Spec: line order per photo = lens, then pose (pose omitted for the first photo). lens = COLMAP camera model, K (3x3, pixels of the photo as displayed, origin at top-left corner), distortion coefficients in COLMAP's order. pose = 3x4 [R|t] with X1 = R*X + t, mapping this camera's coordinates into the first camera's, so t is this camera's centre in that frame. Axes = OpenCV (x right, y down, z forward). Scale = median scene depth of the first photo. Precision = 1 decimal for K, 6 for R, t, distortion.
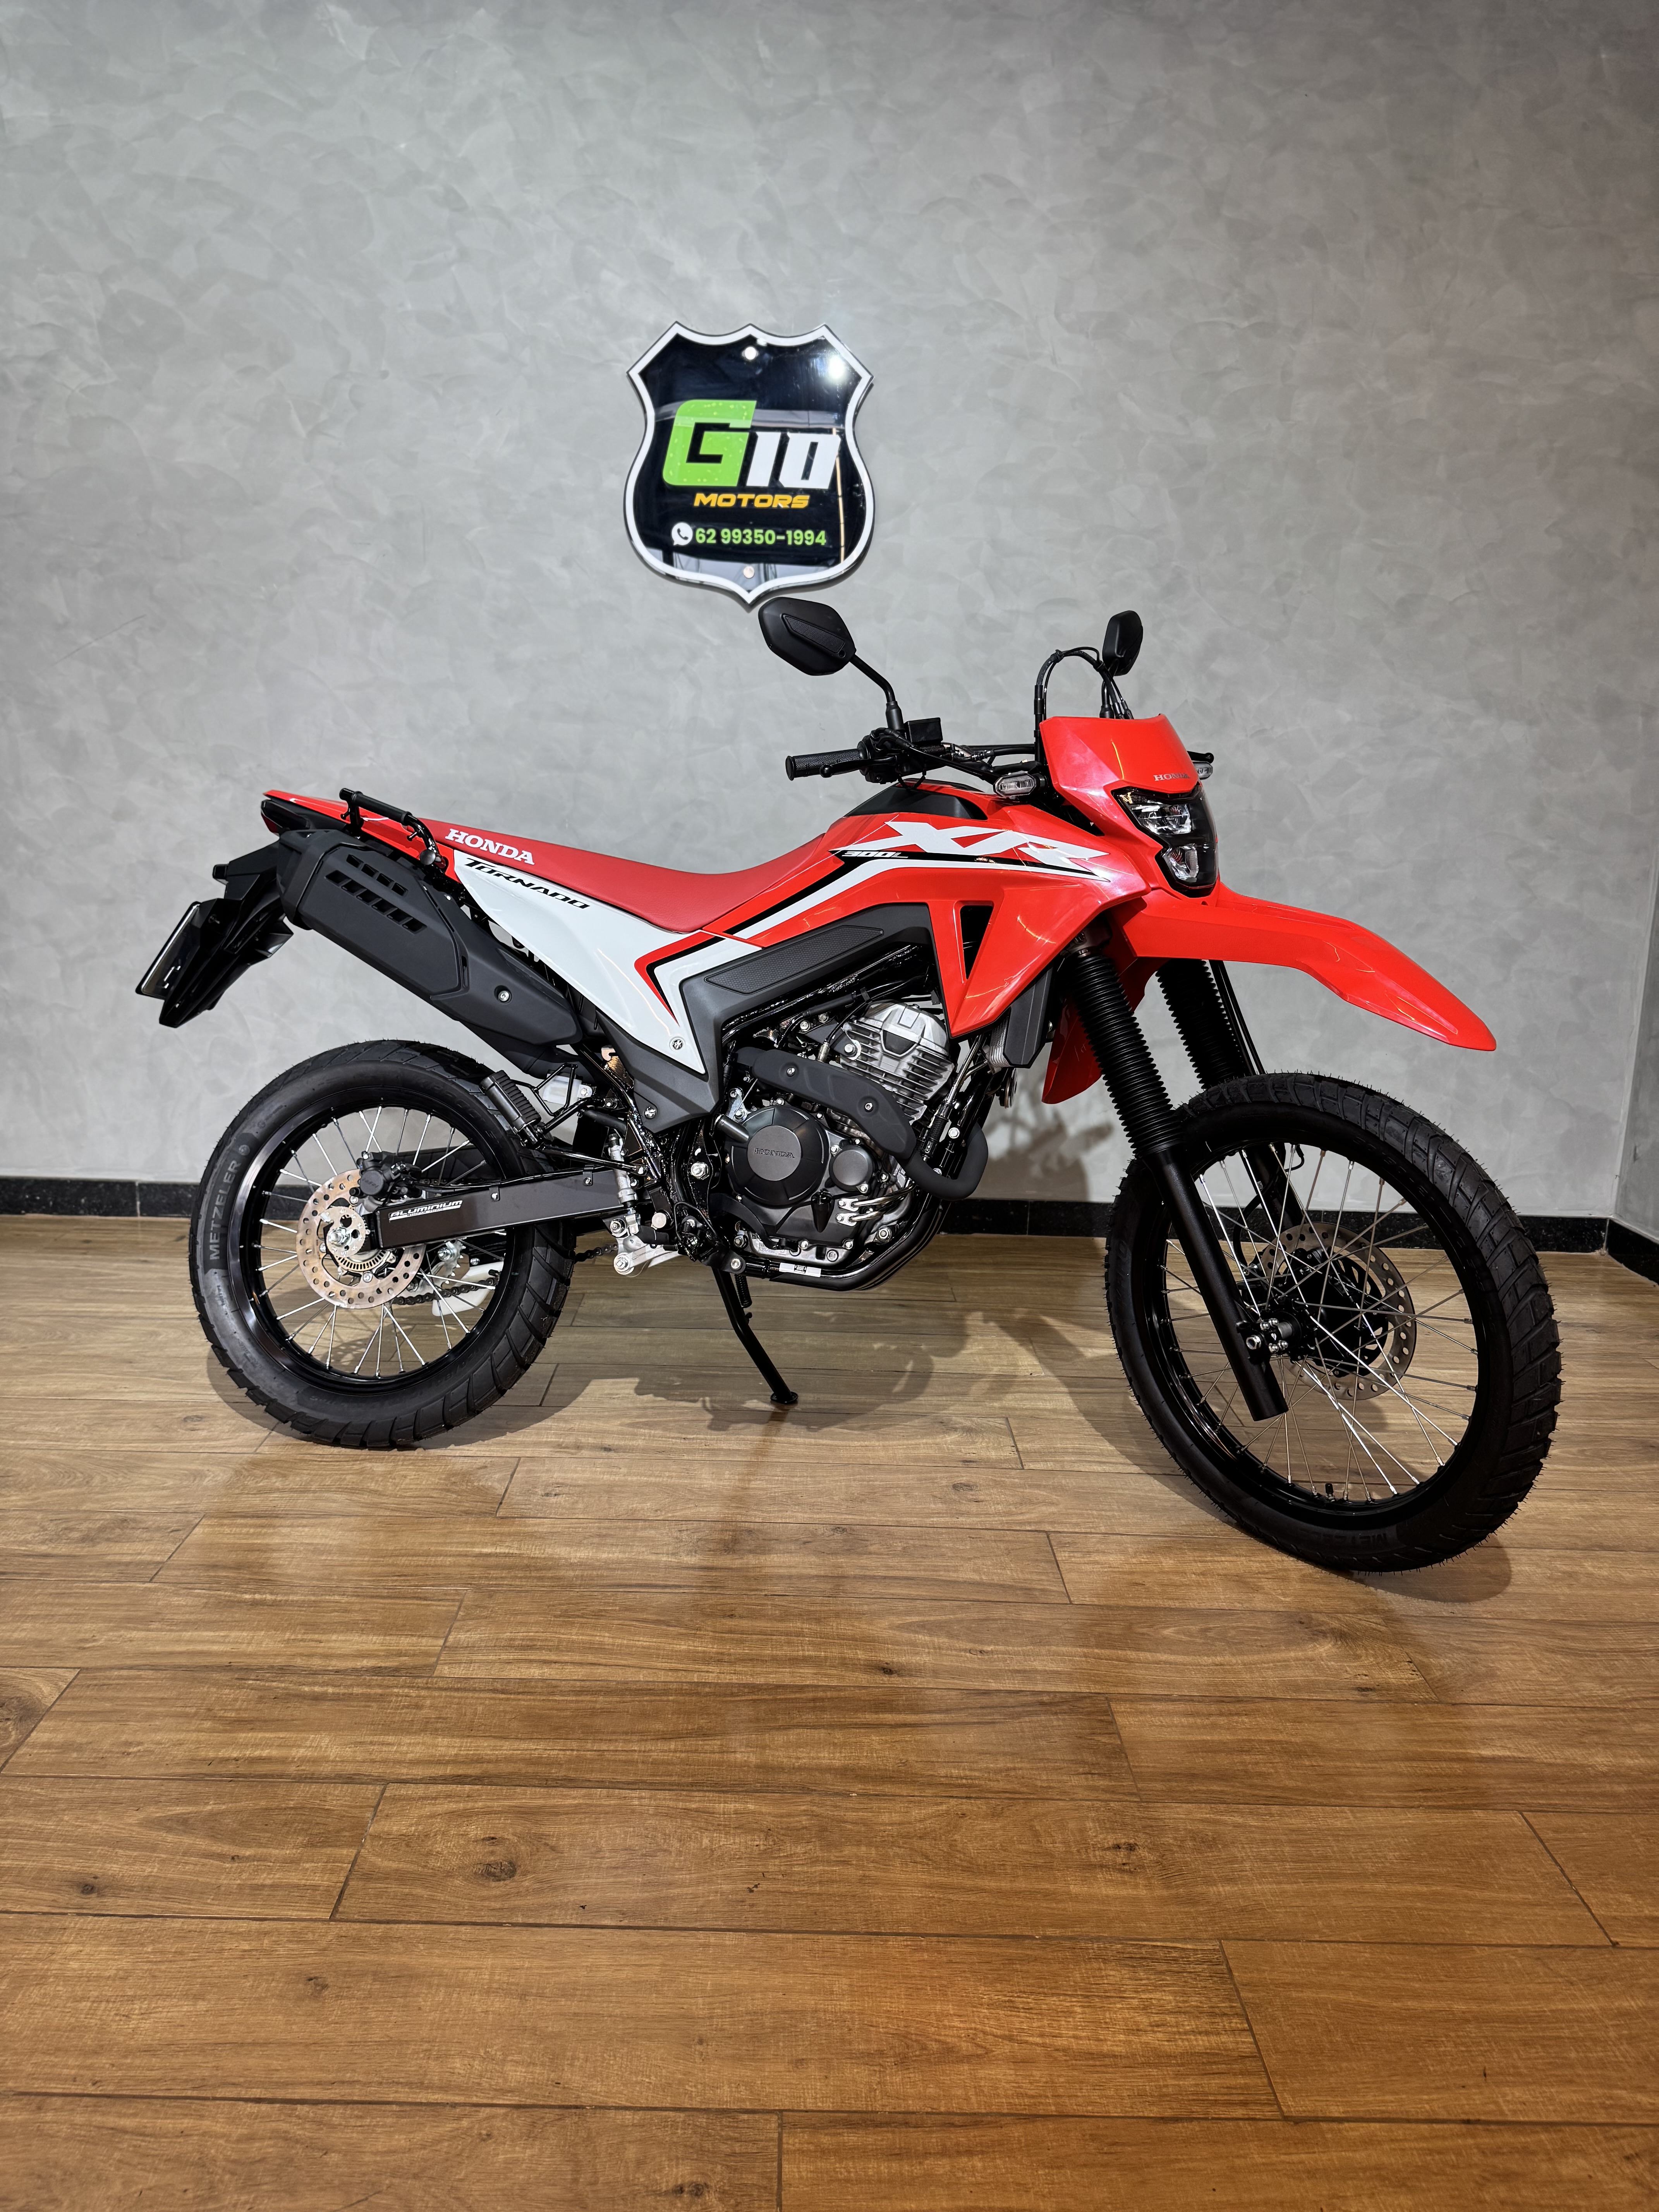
lens RADIAL K [[1576.4, 0, 826.9], [0, 1576.4, 1109.3], [0, 0, 1]] dist [0.012704, -0.023806]
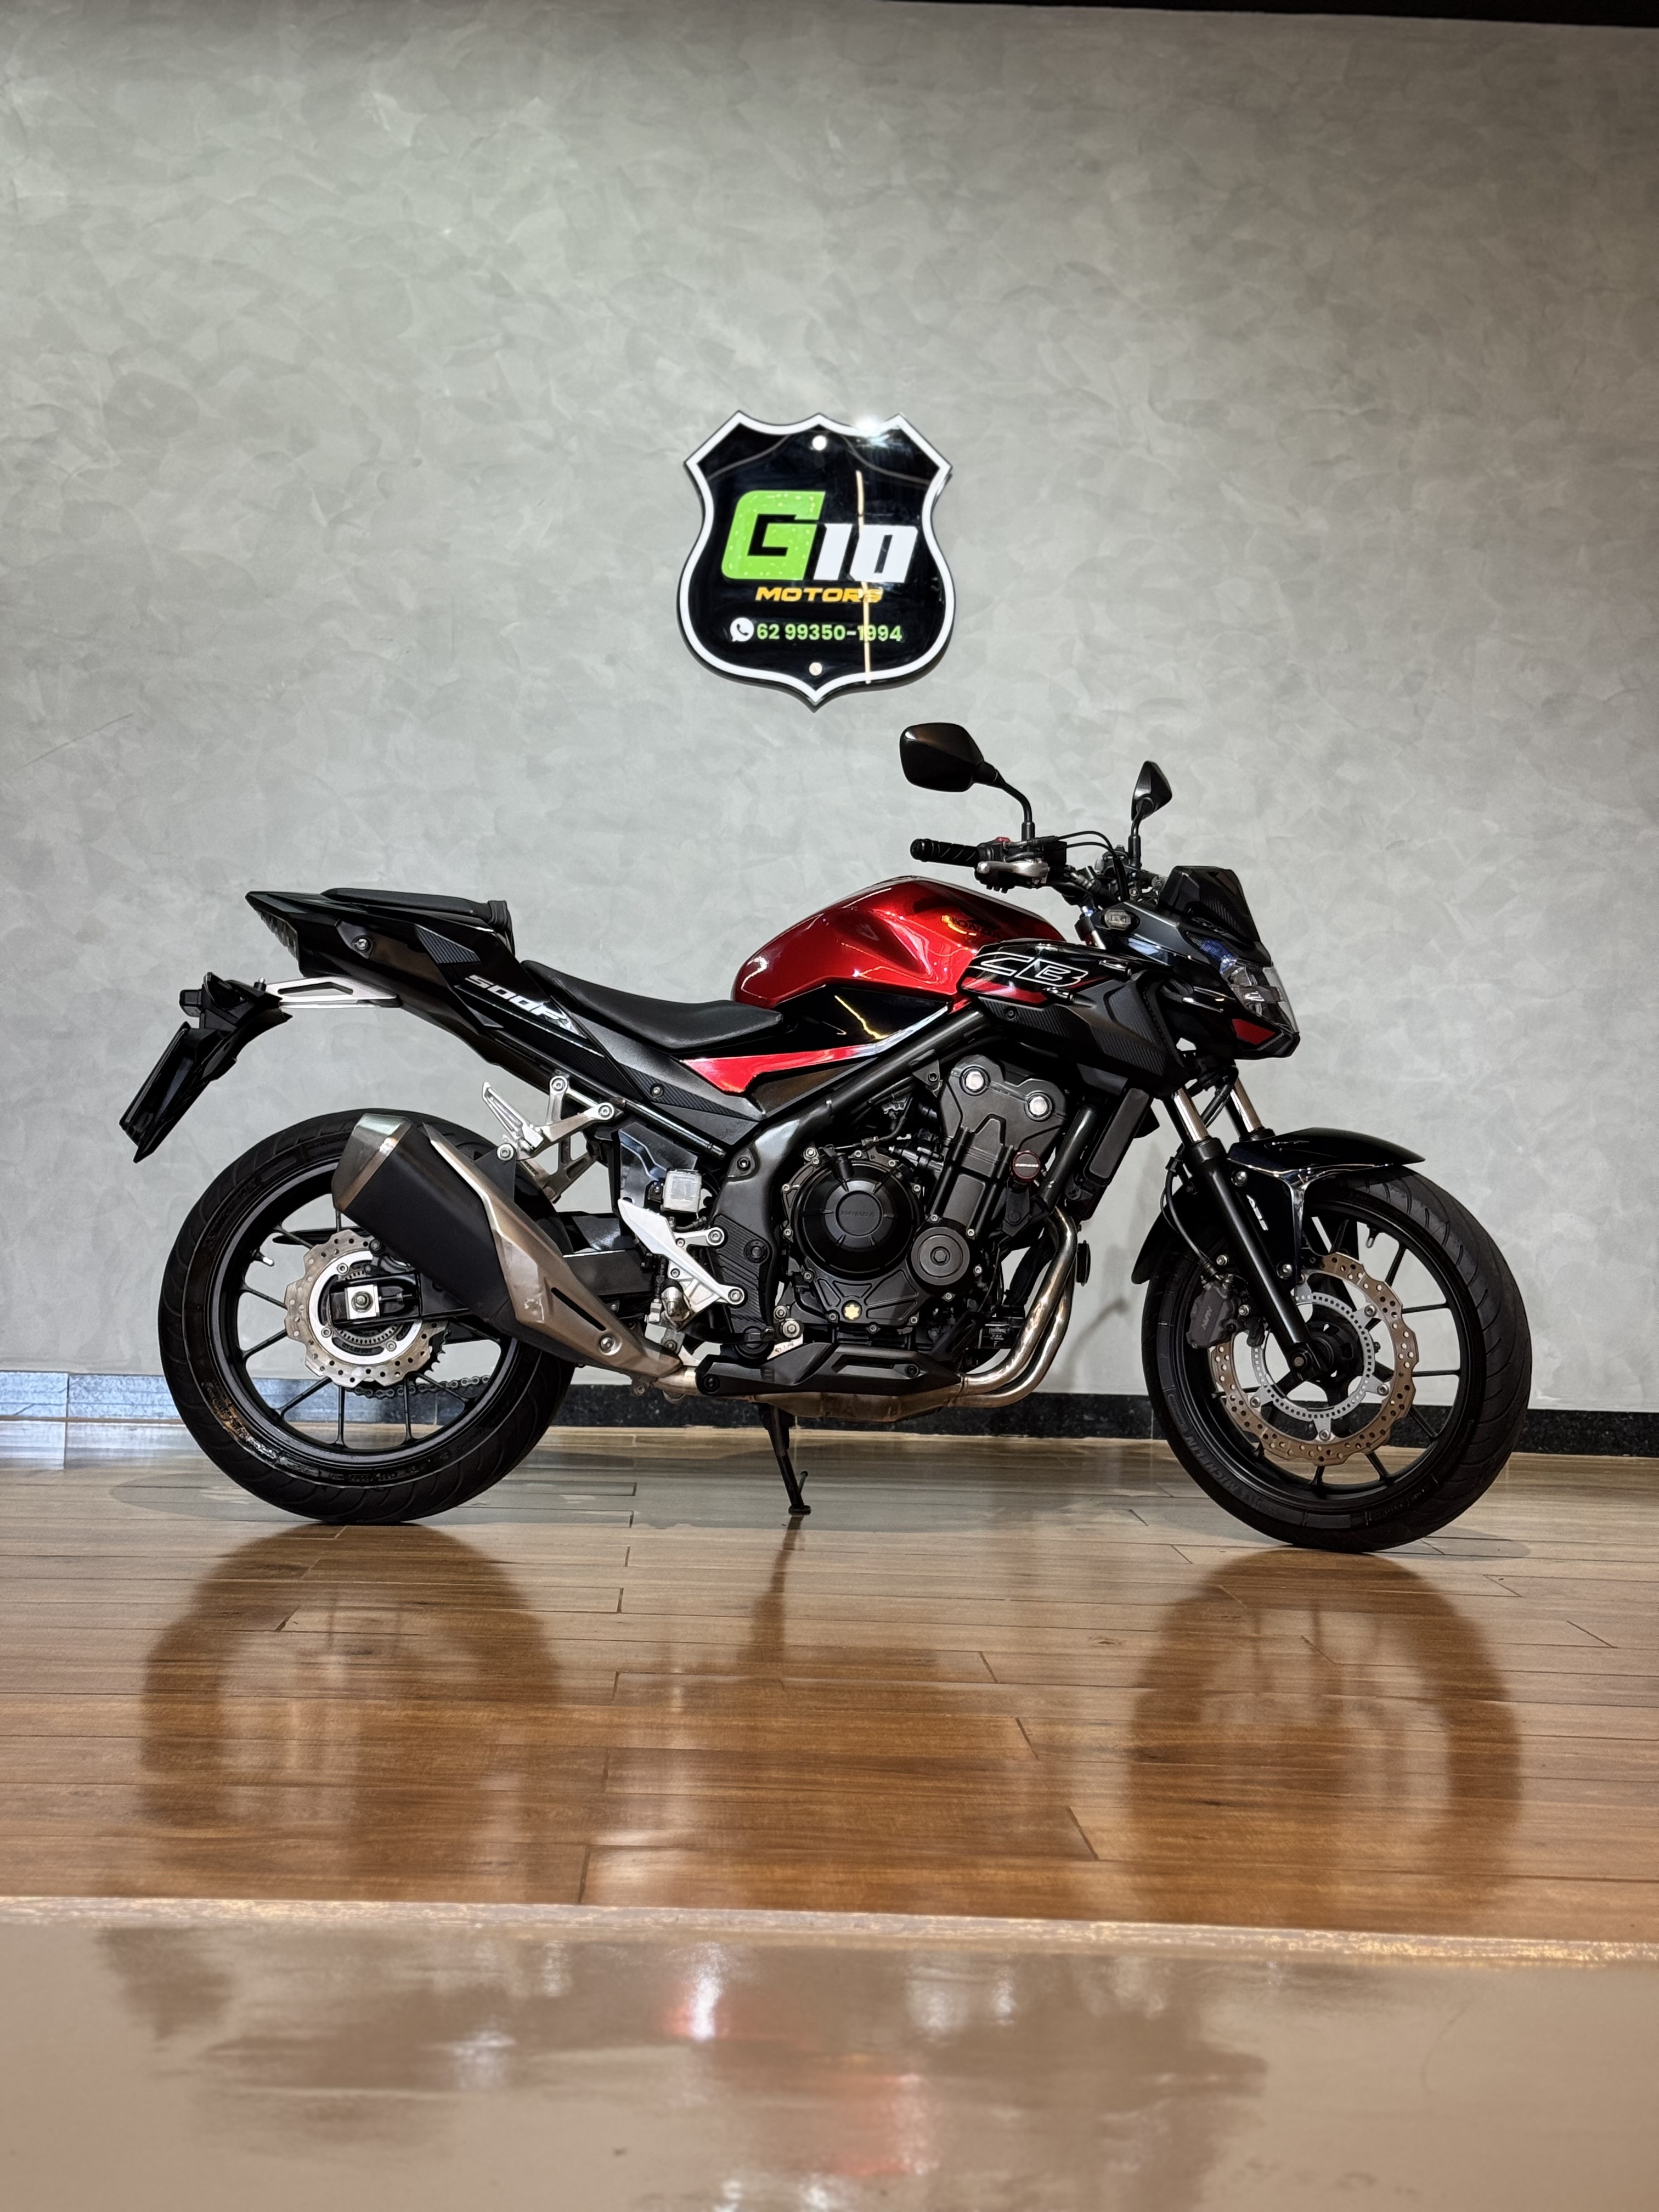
lens RADIAL K [[3054.6, 0, 828.1], [0, 3054.6, 1106.2], [0, 0, 1]] dist [0.138398, -0.179172]
pose [[0.999748, -0.002593, 0.022296, -0.084545], [0.007290, 0.976966, -0.213269, 0.281730], [-0.021229, 0.213378, 0.976739, -0.669148]]
